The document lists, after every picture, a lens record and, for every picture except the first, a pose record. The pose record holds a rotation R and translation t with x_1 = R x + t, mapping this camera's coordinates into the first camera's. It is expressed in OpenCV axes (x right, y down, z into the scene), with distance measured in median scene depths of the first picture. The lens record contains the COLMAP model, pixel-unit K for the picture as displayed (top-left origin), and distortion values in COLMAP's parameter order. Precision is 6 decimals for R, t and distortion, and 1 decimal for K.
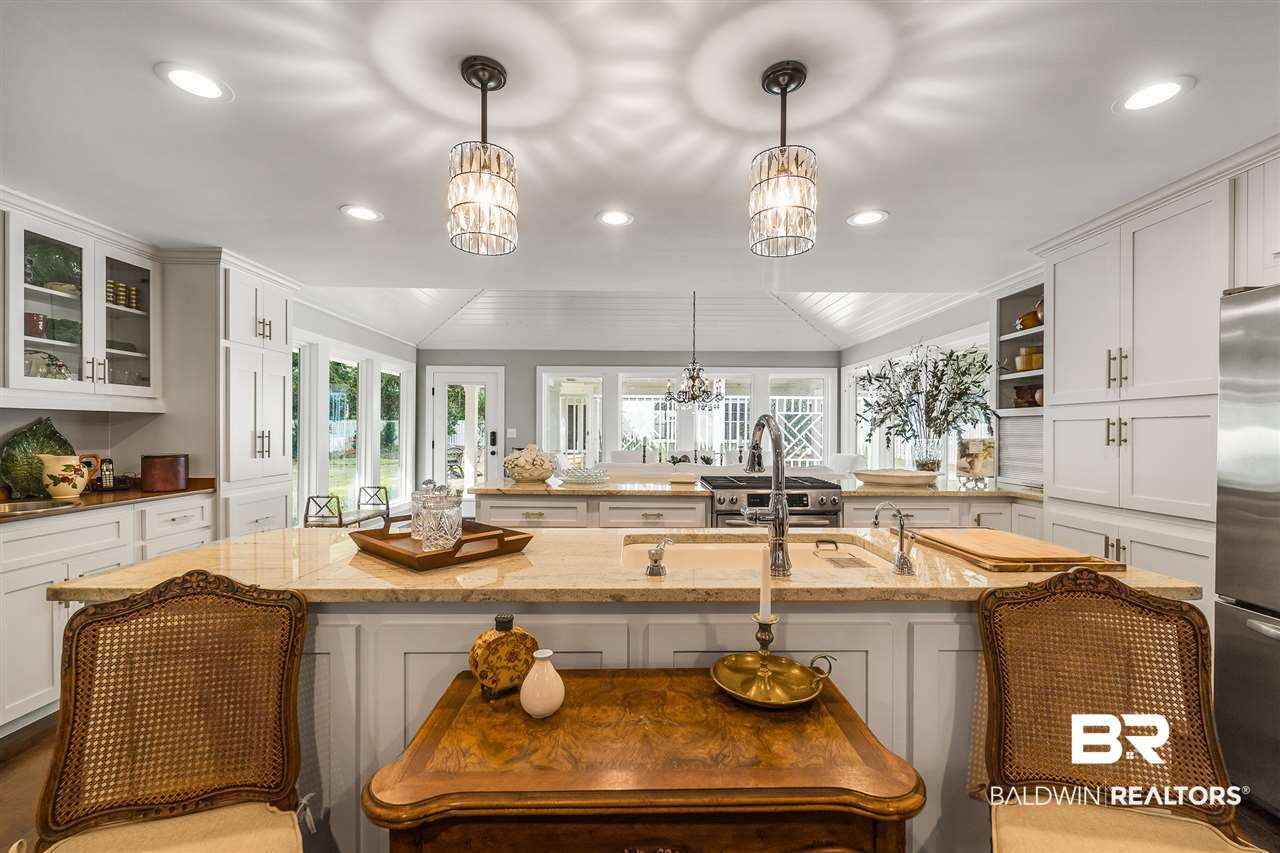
lens RADIAL K [[514.2, 0, 627.9], [0, 514.2, 435.0], [0, 0, 1]] dist [0.001155, -0.001092]
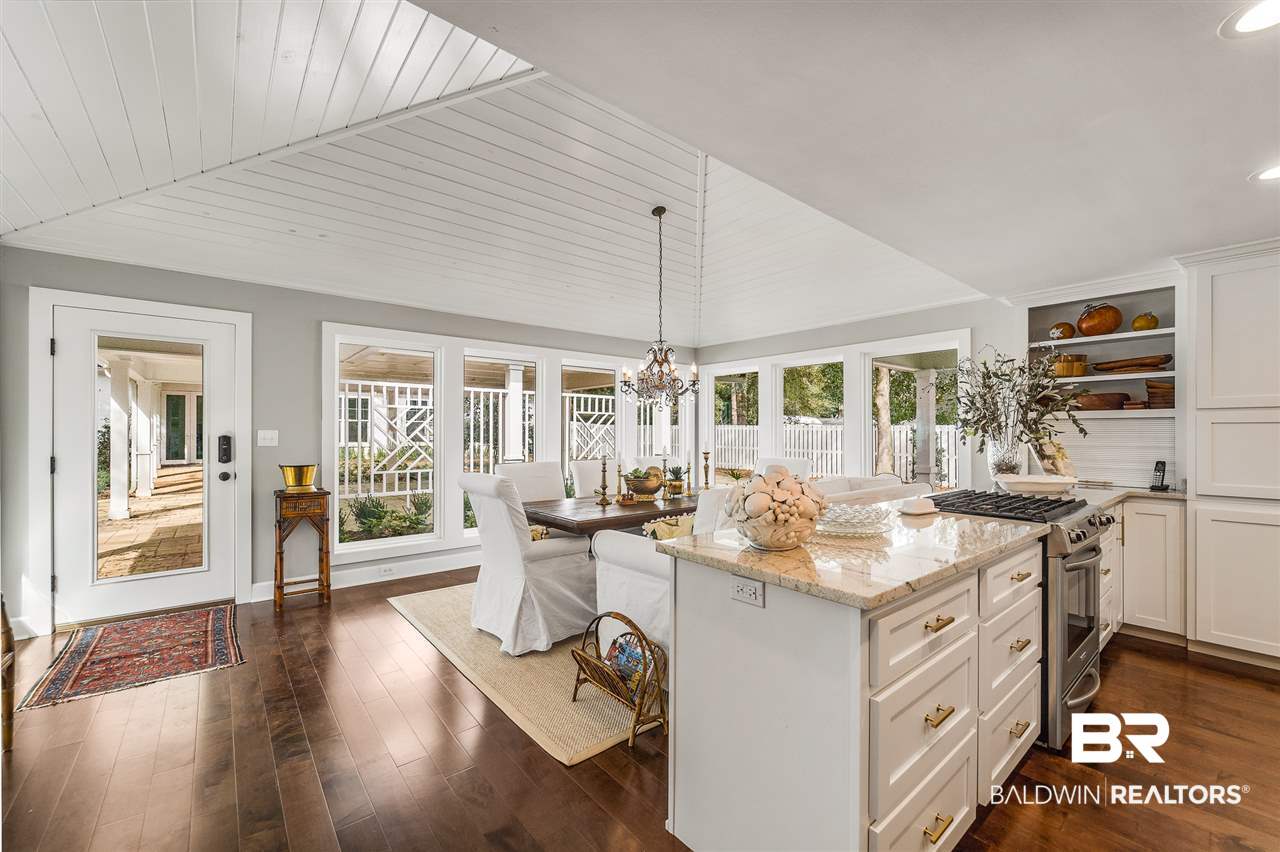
lens RADIAL K [[514.2, 0, 644.8], [0, 514.2, 432.3], [0, 0, 1]] dist [0.001155, -0.001092]
pose [[0.767428, -0.002809, 0.641129, -0.669785], [0.007271, 0.999964, -0.004322, -0.012386], [-0.641094, 0.007978, 0.767421, 0.835962]]
